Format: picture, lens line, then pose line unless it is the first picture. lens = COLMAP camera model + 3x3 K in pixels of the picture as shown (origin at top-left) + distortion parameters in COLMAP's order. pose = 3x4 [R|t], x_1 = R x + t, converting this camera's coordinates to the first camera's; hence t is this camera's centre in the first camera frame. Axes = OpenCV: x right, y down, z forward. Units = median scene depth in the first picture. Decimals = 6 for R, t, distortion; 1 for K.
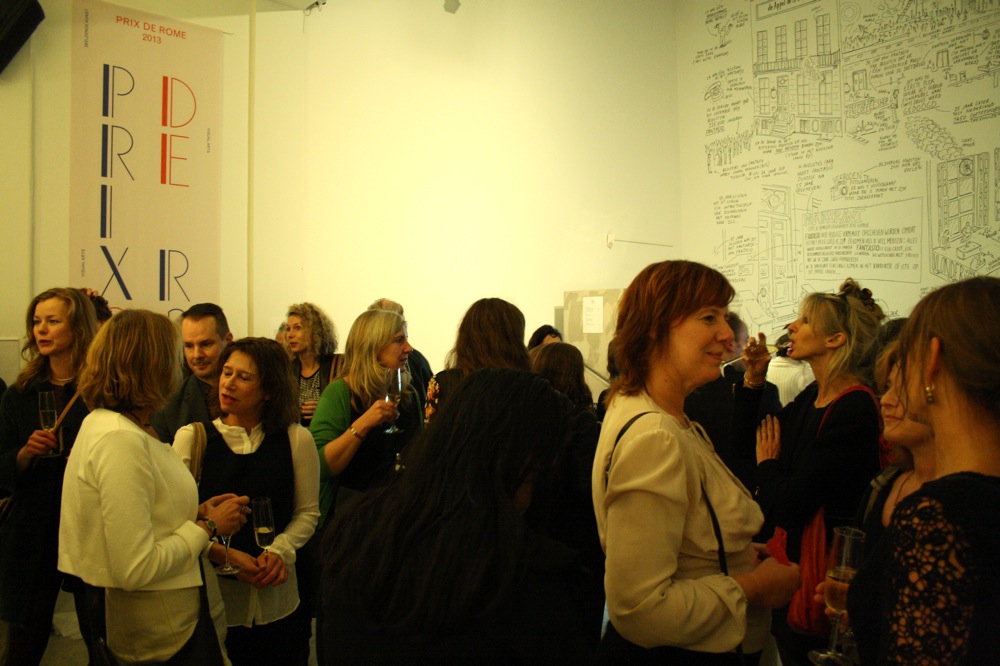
lens RADIAL K [[816.7, 0, 500.0], [0, 816.7, 333.0], [0, 0, 1]] dist [-0.146911, 0.120842]
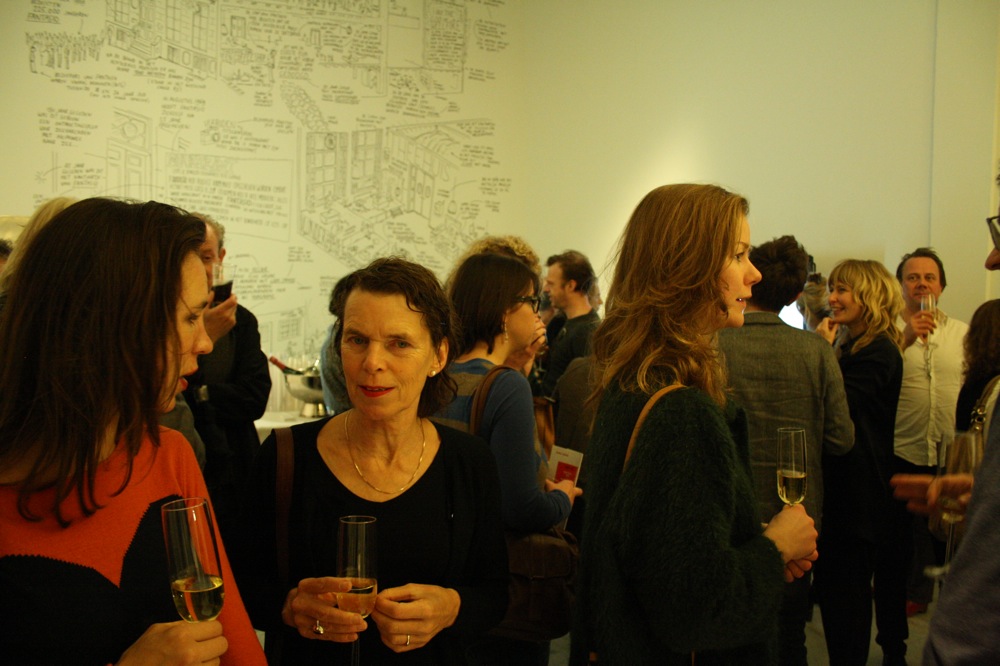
lens RADIAL K [[816.7, 0, 500.0], [0, 816.7, 333.0], [0, 0, 1]] dist [-0.146911, 0.120842]
pose [[0.195216, -0.032123, 0.980234, -0.441640], [-0.019866, 0.999129, 0.036699, 0.011718], [-0.980559, -0.026637, 0.194408, 0.486216]]
